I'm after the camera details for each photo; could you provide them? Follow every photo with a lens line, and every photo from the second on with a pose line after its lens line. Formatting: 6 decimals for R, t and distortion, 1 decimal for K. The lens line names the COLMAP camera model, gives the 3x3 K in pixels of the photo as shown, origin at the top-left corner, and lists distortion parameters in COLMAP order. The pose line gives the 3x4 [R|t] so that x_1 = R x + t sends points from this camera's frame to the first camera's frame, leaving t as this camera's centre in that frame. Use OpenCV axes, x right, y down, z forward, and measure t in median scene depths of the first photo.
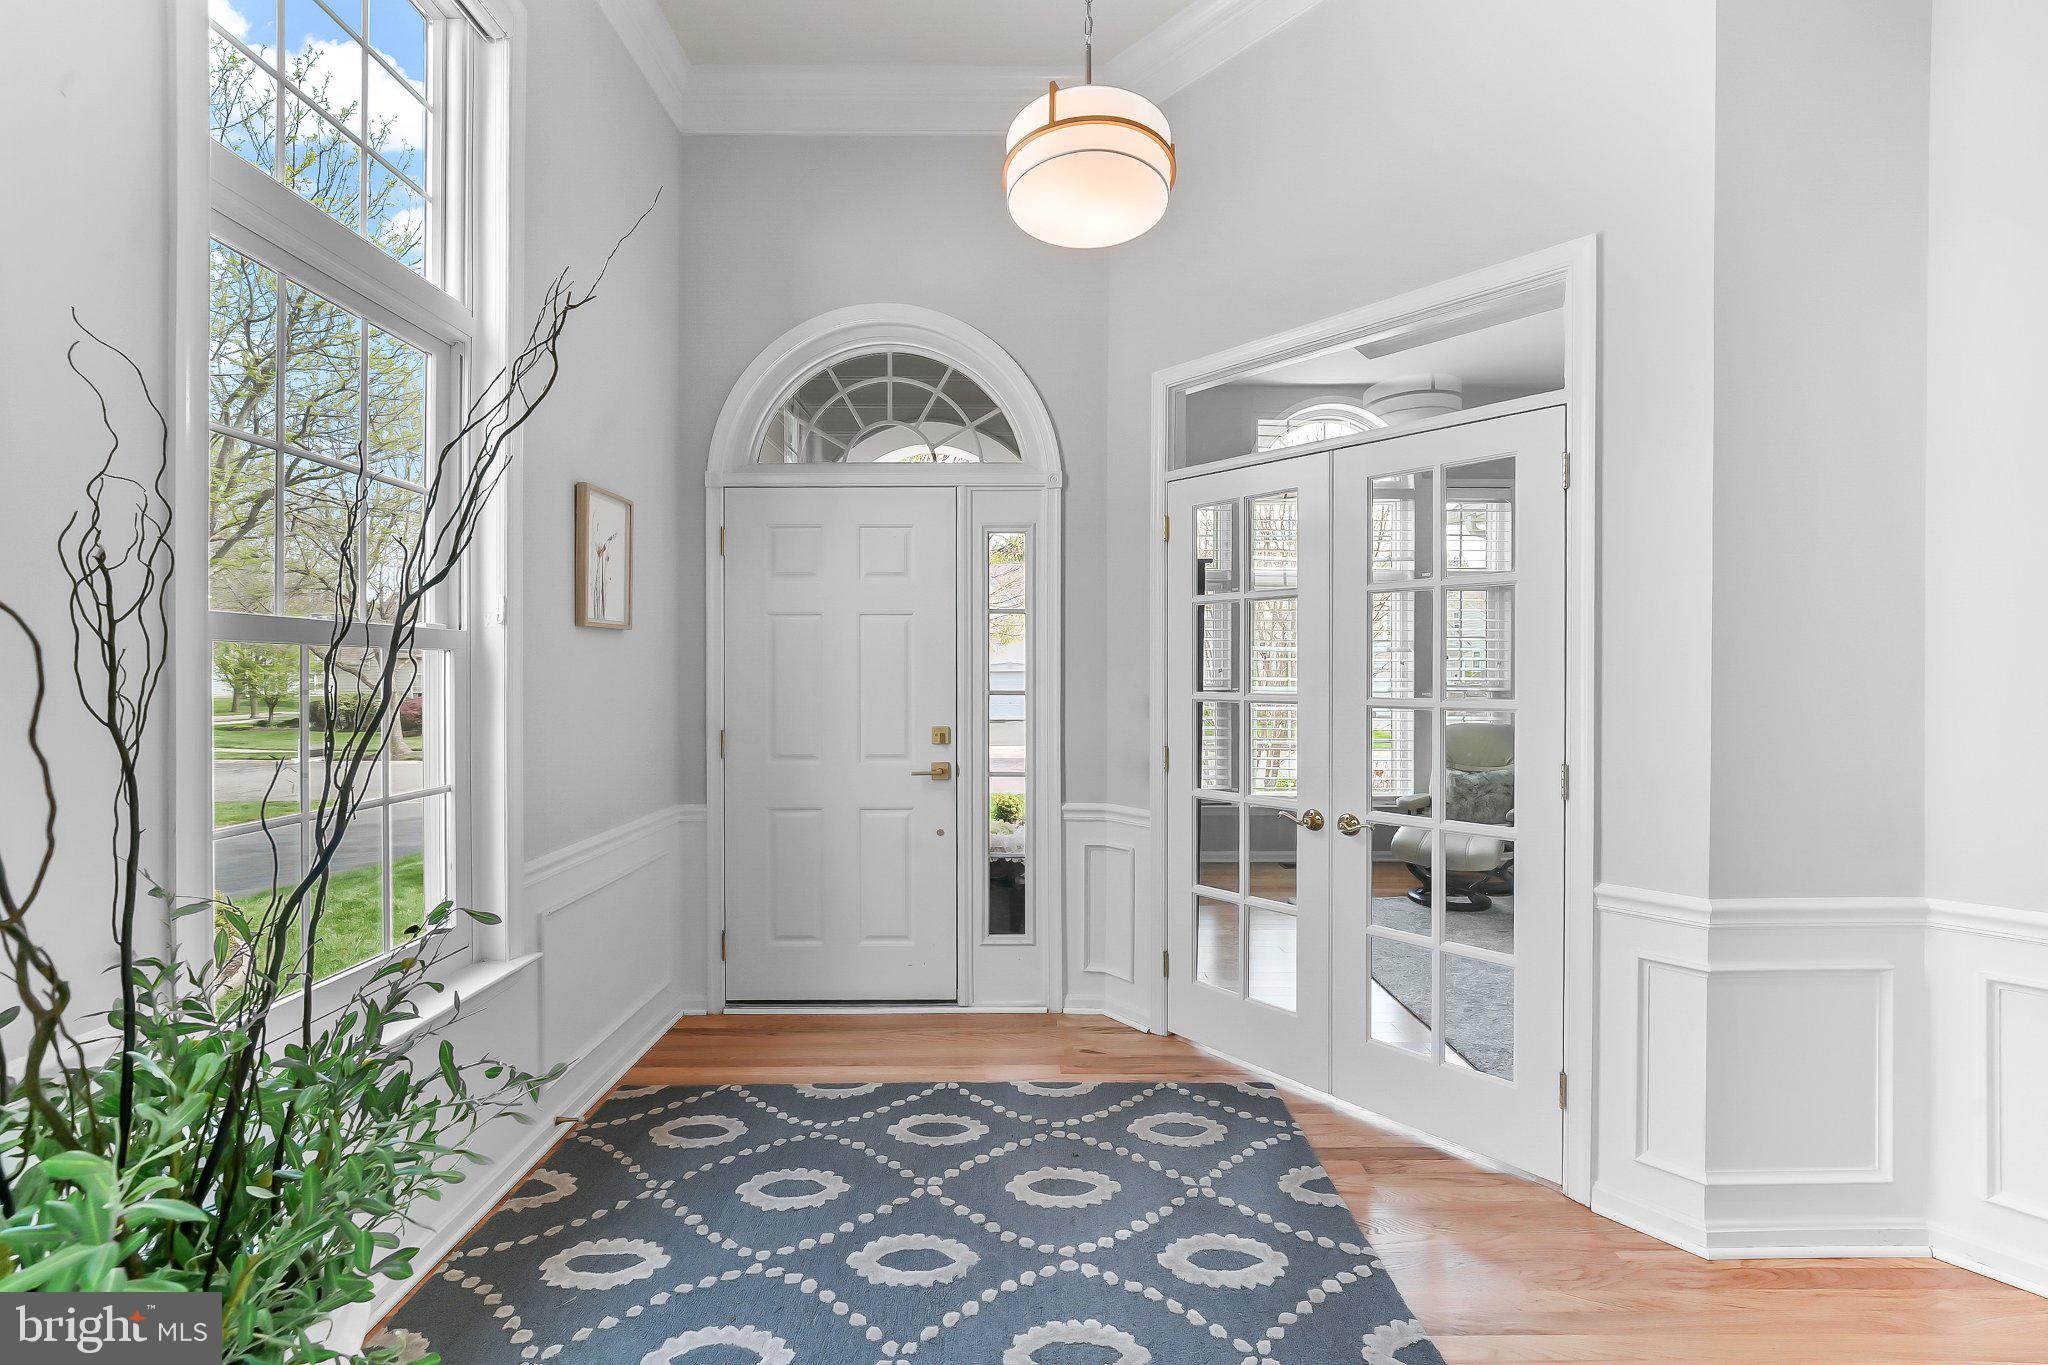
lens RADIAL K [[783.2, 0, 1024.0], [0, 783.2, 682.5], [0, 0, 1]] dist [-0.001372, -0.000016]
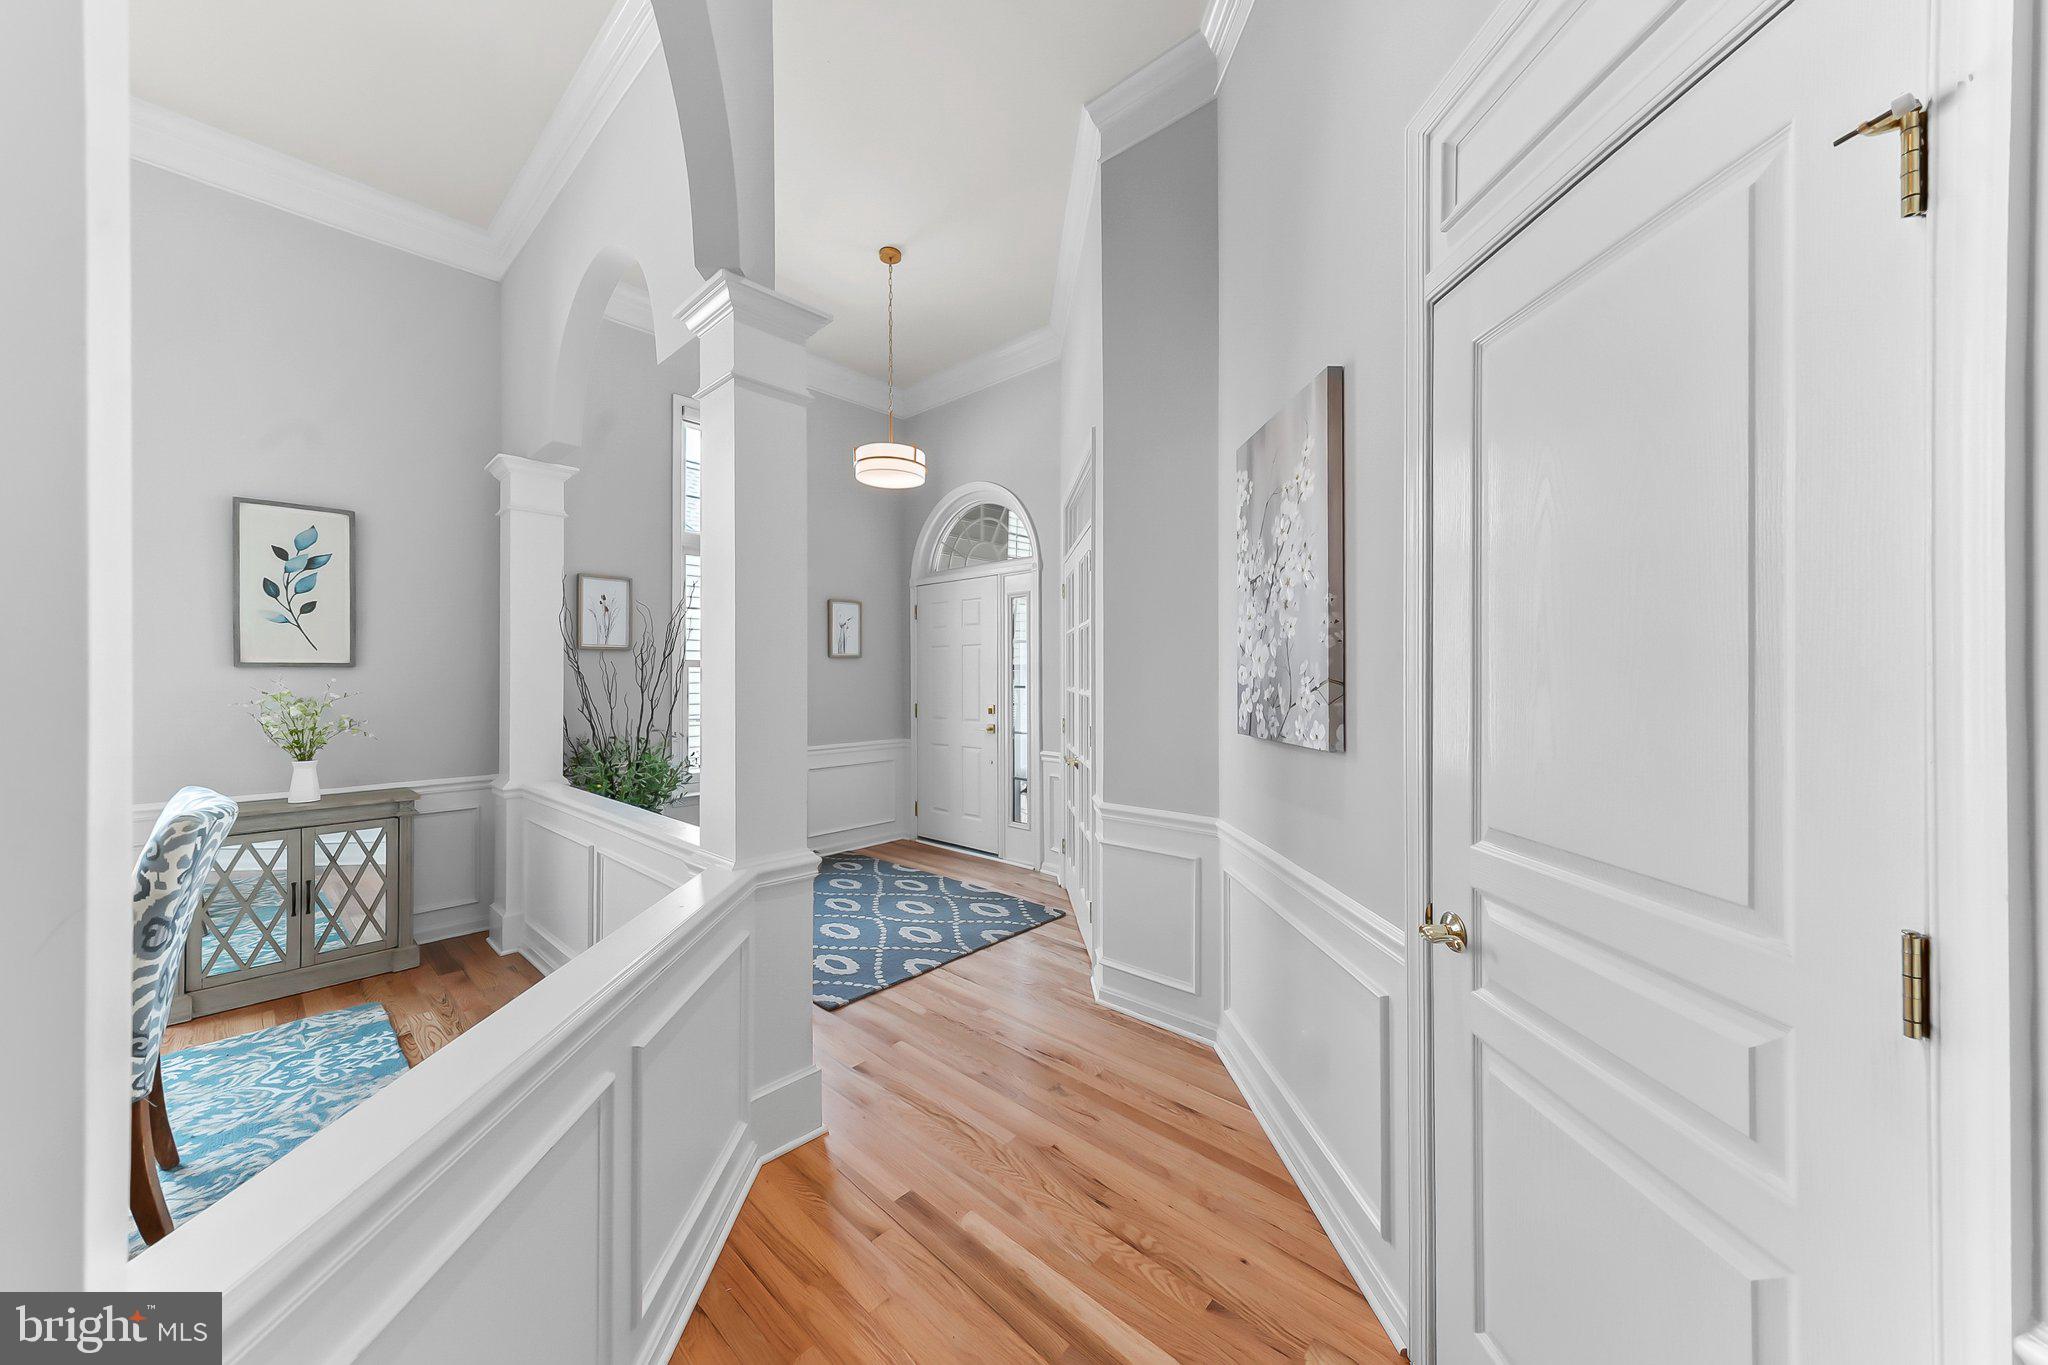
lens RADIAL K [[697.6, 0, 1024.0], [0, 697.6, 682.5], [0, 0, 1]] dist [-0.000341, 0.000000]
pose [[0.740526, 0.001566, -0.672025, 1.090934], [-0.003766, 0.999991, -0.001819, 0.007500], [0.672017, 0.003878, 0.740526, -0.175173]]
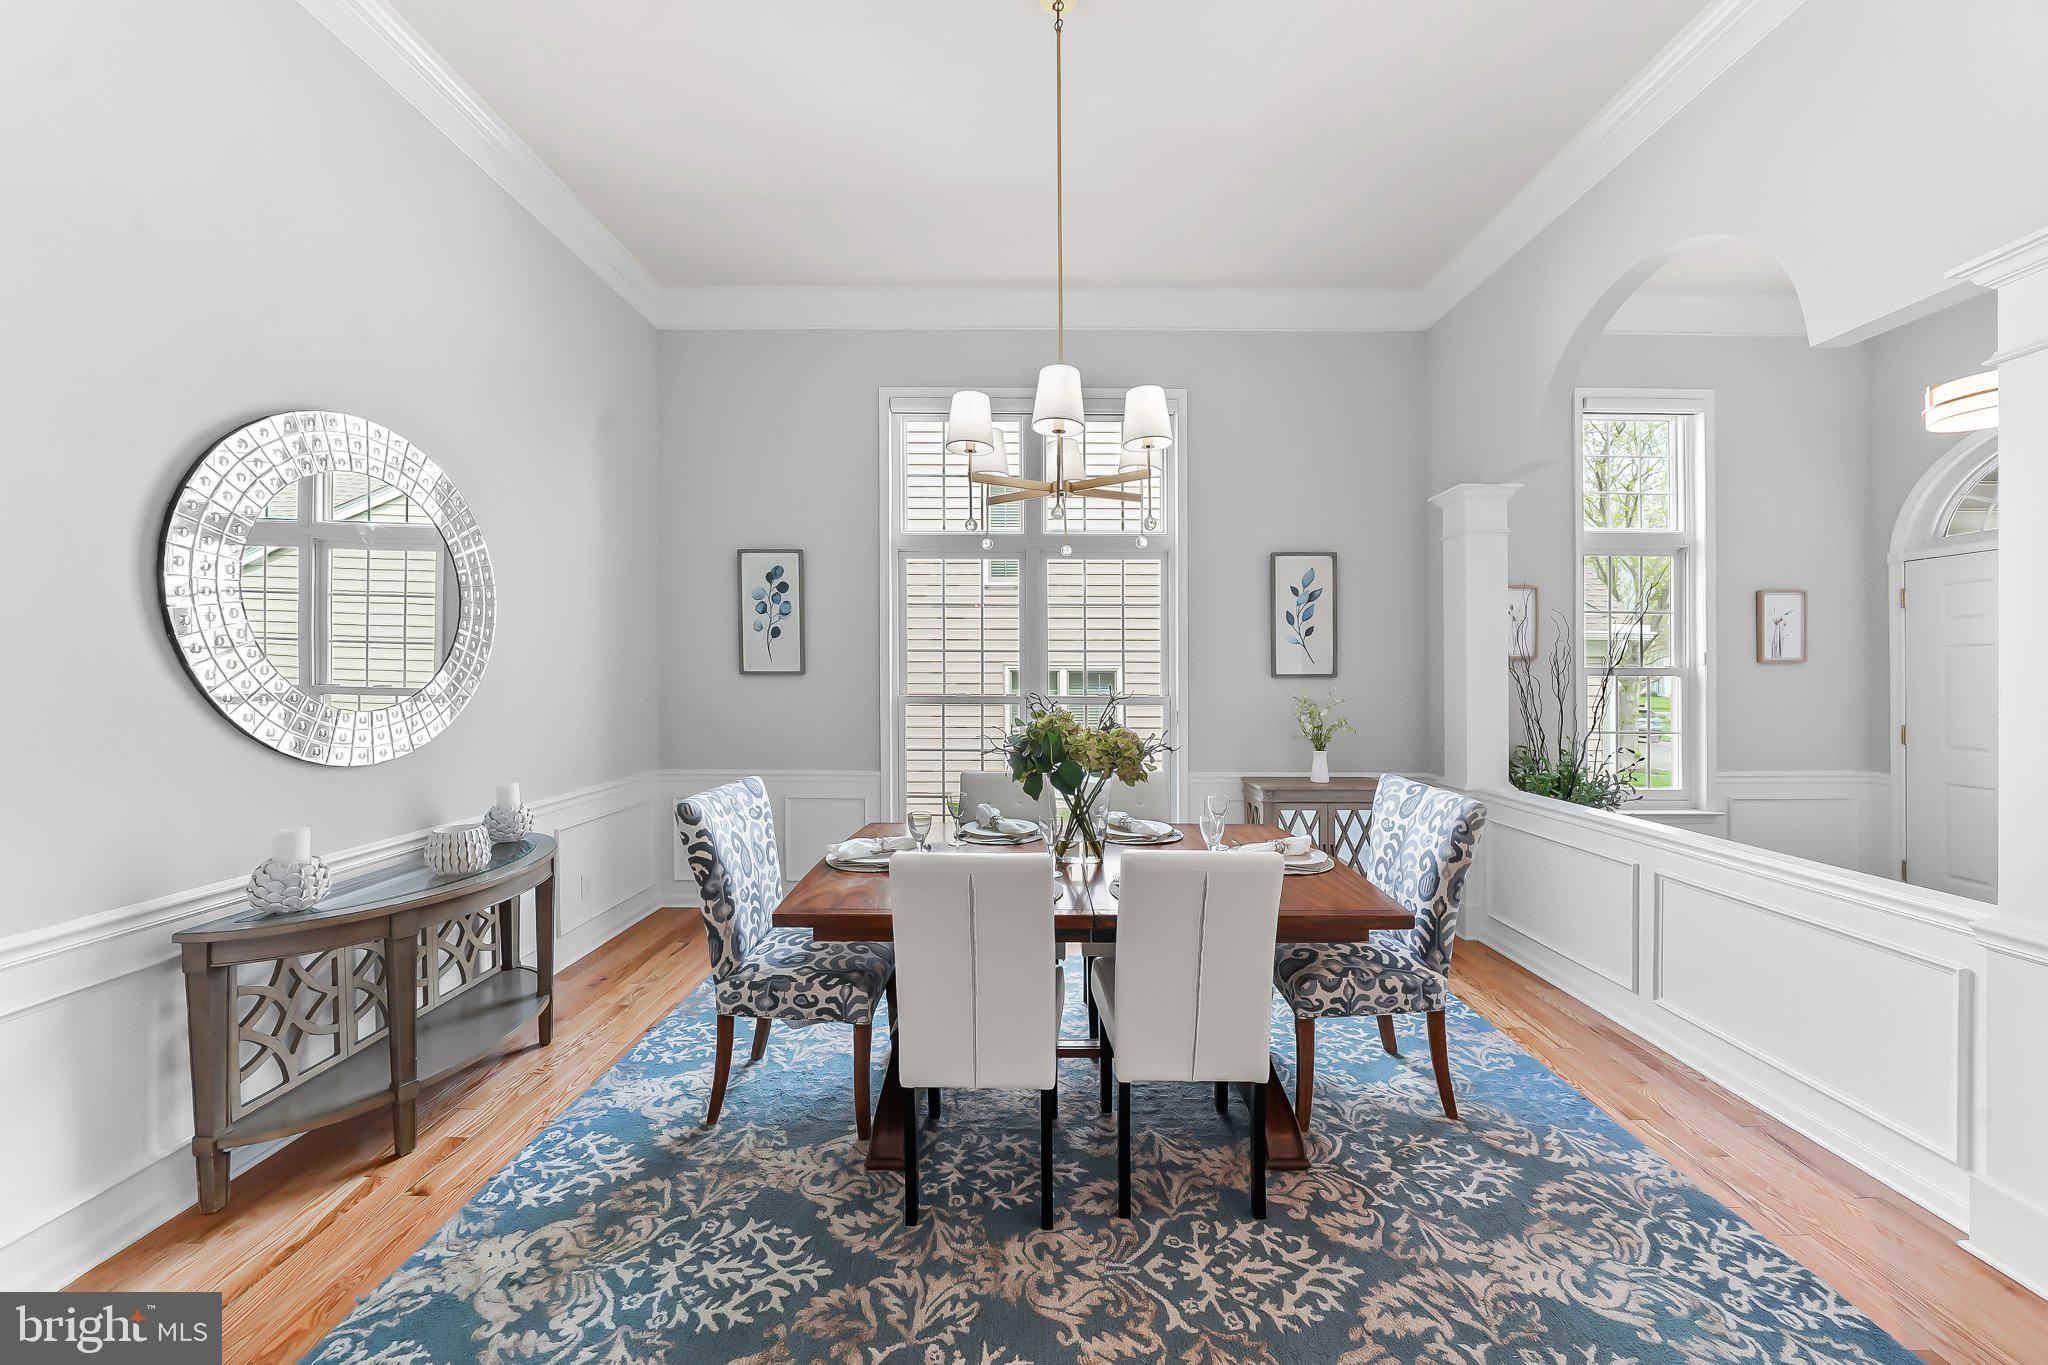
lens RADIAL K [[697.6, 0, 1024.0], [0, 697.6, 682.5], [0, 0, 1]] dist [-0.000341, 0.000000]
pose [[0.019704, 0.012480, -0.999728, 0.931079], [-0.013248, 0.999838, 0.012220, -0.013559], [0.999718, 0.013003, 0.019867, -0.718963]]
